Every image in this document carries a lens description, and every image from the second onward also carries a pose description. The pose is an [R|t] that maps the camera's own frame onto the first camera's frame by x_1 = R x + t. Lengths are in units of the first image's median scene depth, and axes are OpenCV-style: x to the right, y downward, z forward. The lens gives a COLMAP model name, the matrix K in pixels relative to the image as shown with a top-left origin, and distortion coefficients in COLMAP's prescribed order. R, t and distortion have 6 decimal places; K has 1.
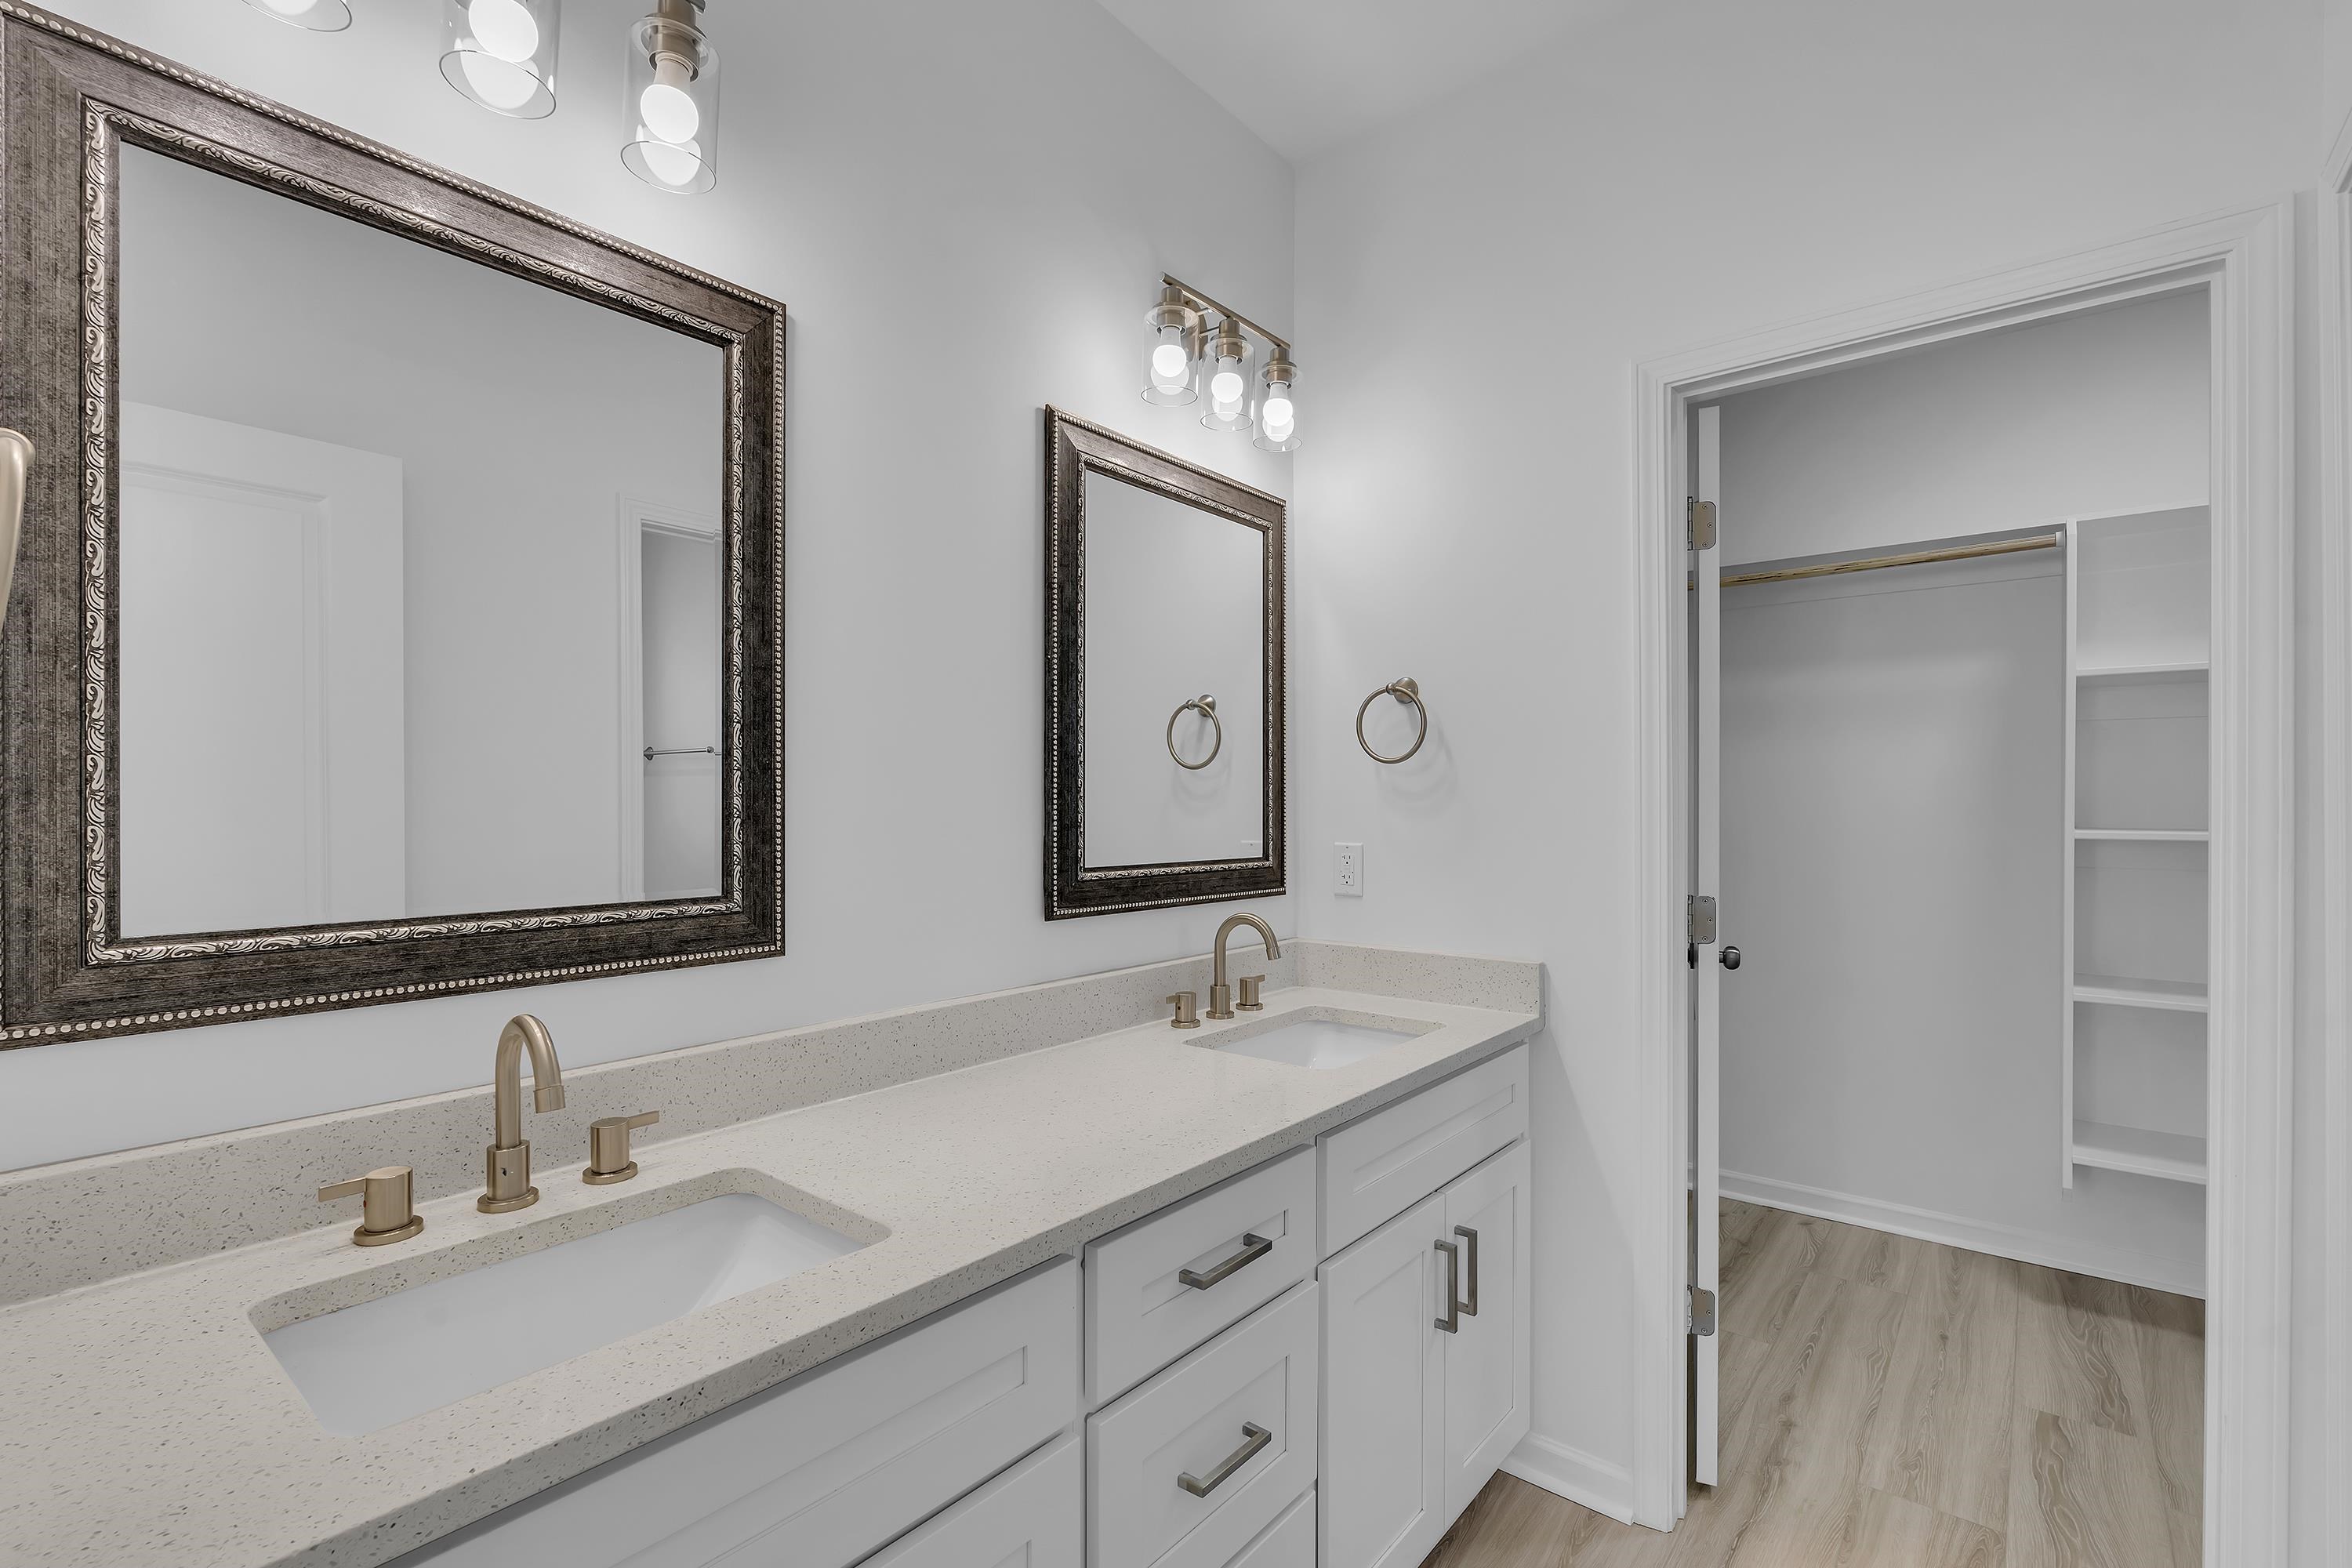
lens RADIAL K [[1045.6, 0, 1175.4], [0, 1045.6, 808.6], [0, 0, 1]] dist [-0.014036, 0.000179]
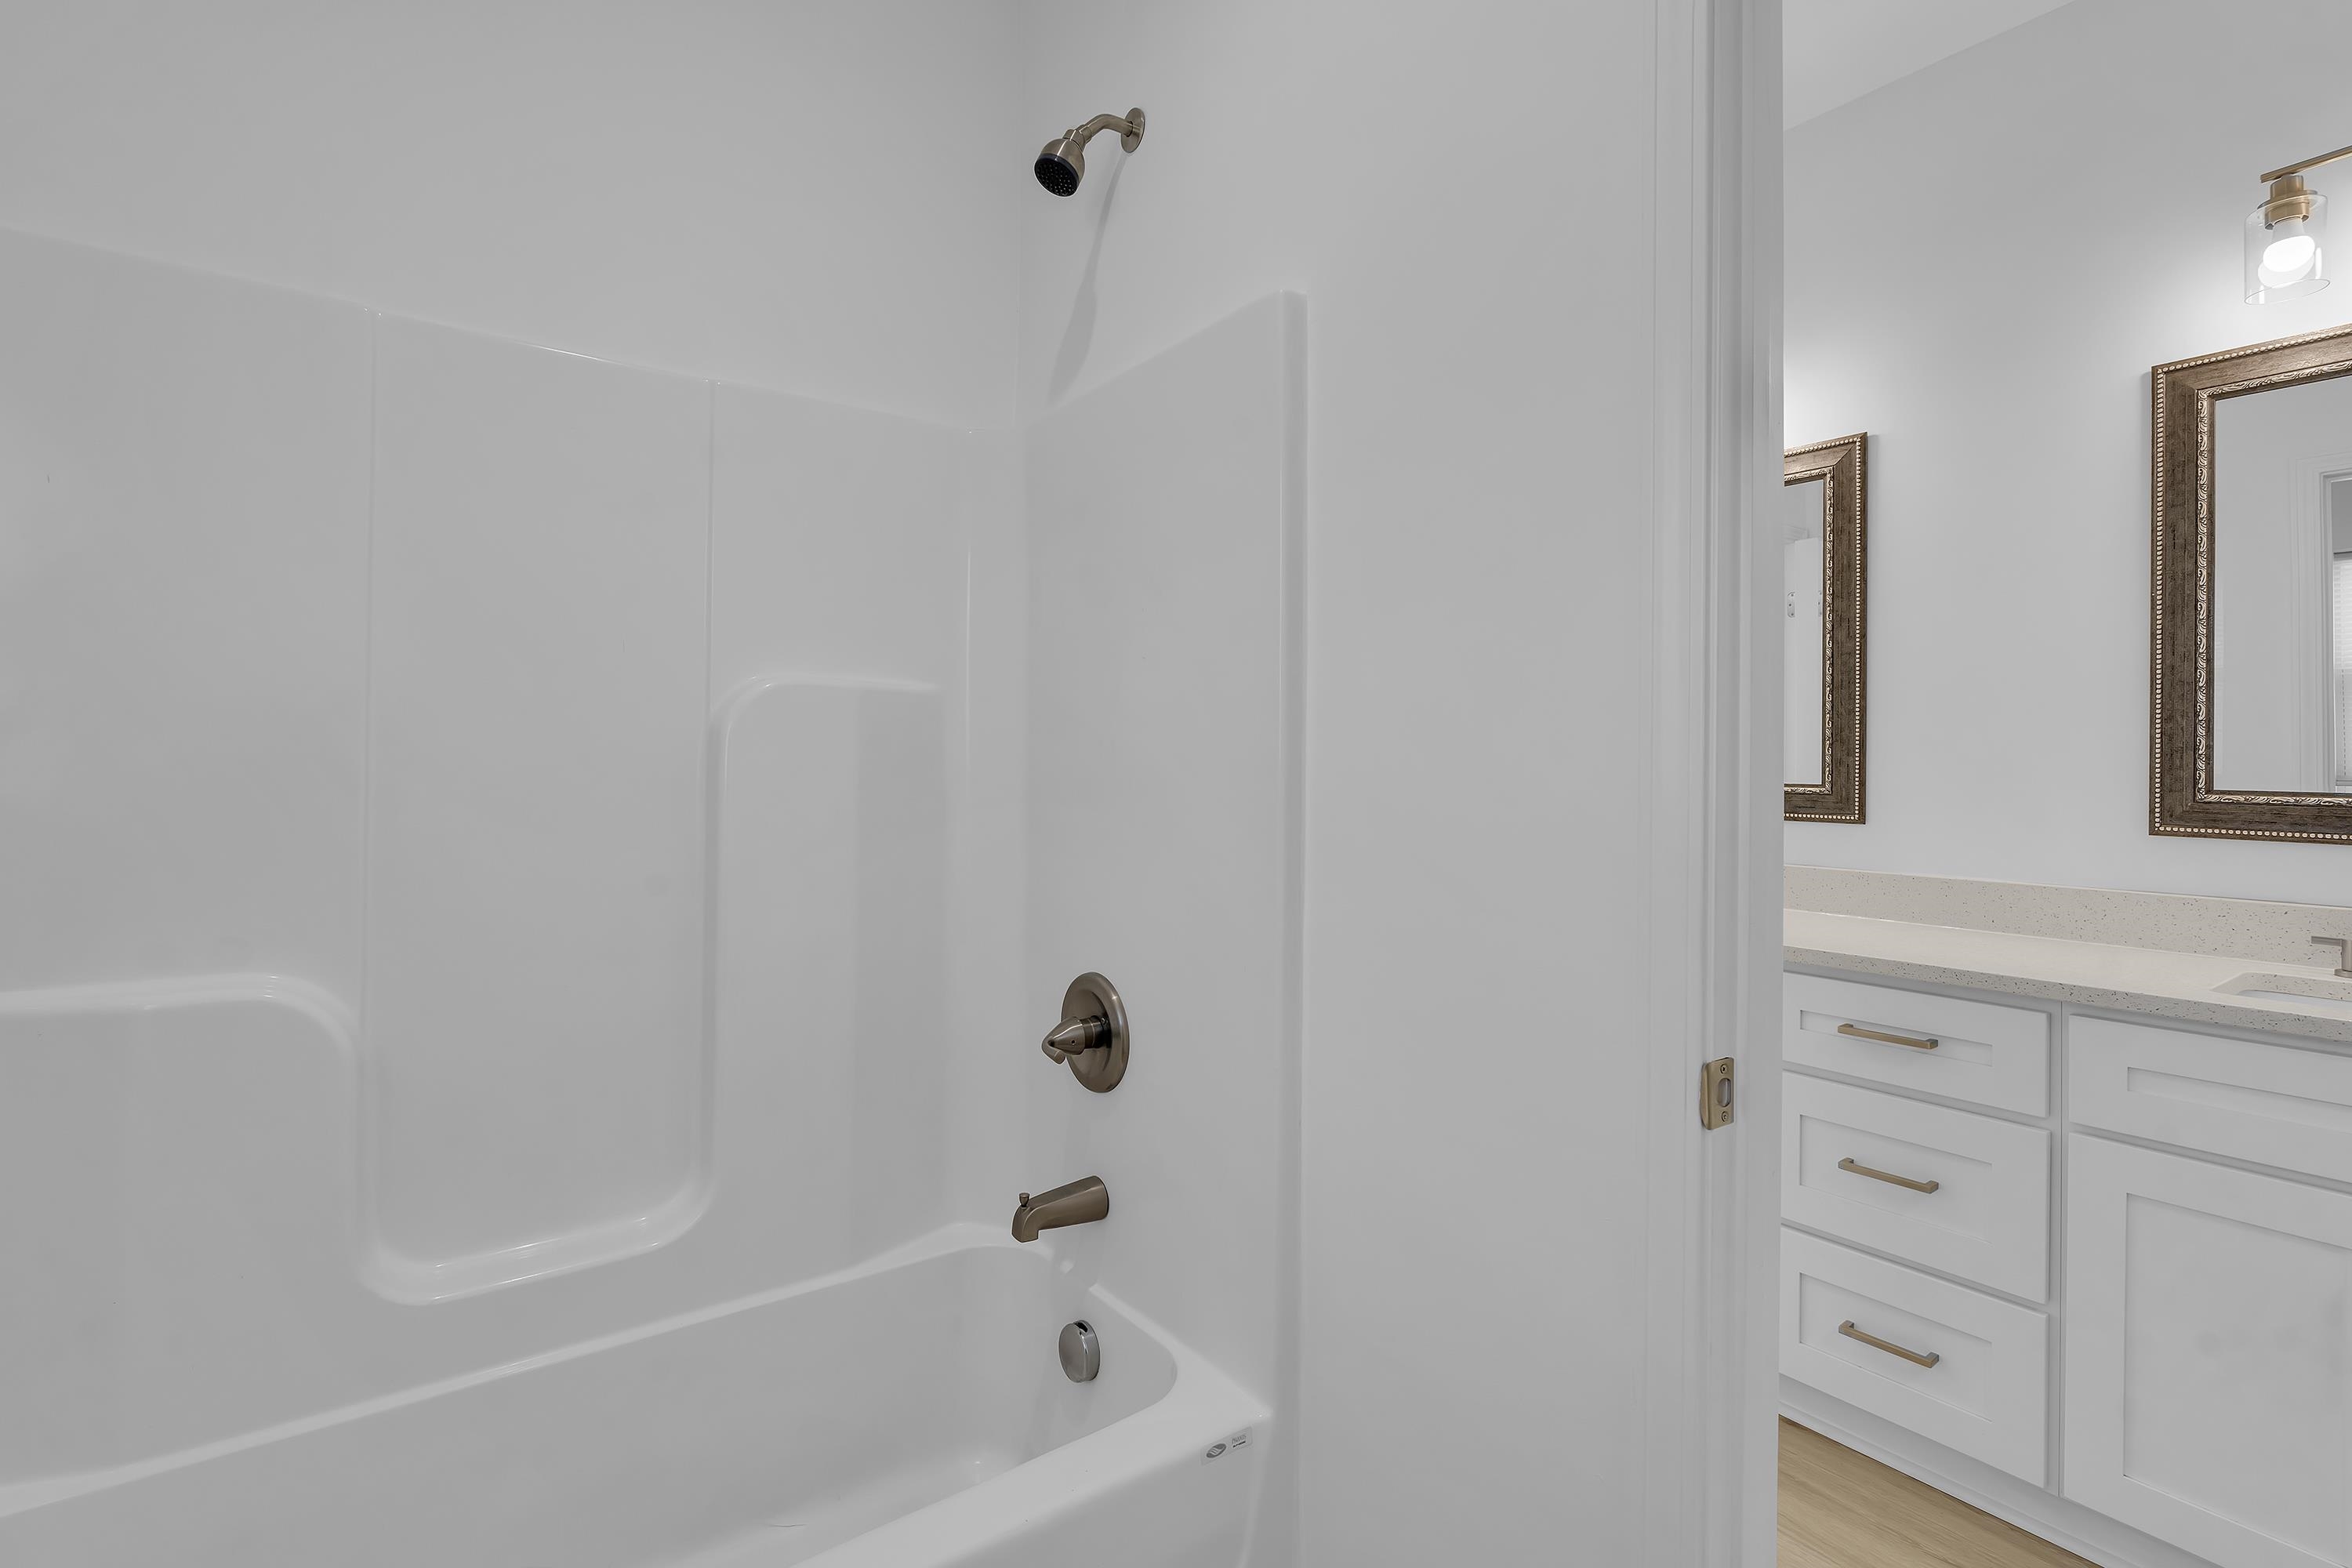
lens RADIAL K [[1036.7, 0, 1162.0], [0, 1036.7, 781.4], [0, 0, 1]] dist [-0.015175, 0.001068]
pose [[-0.248336, 0.023569, -0.968387, 1.446276], [-0.008219, 0.999617, 0.026436, 0.037923], [0.968639, 0.014524, -0.248047, 0.314701]]
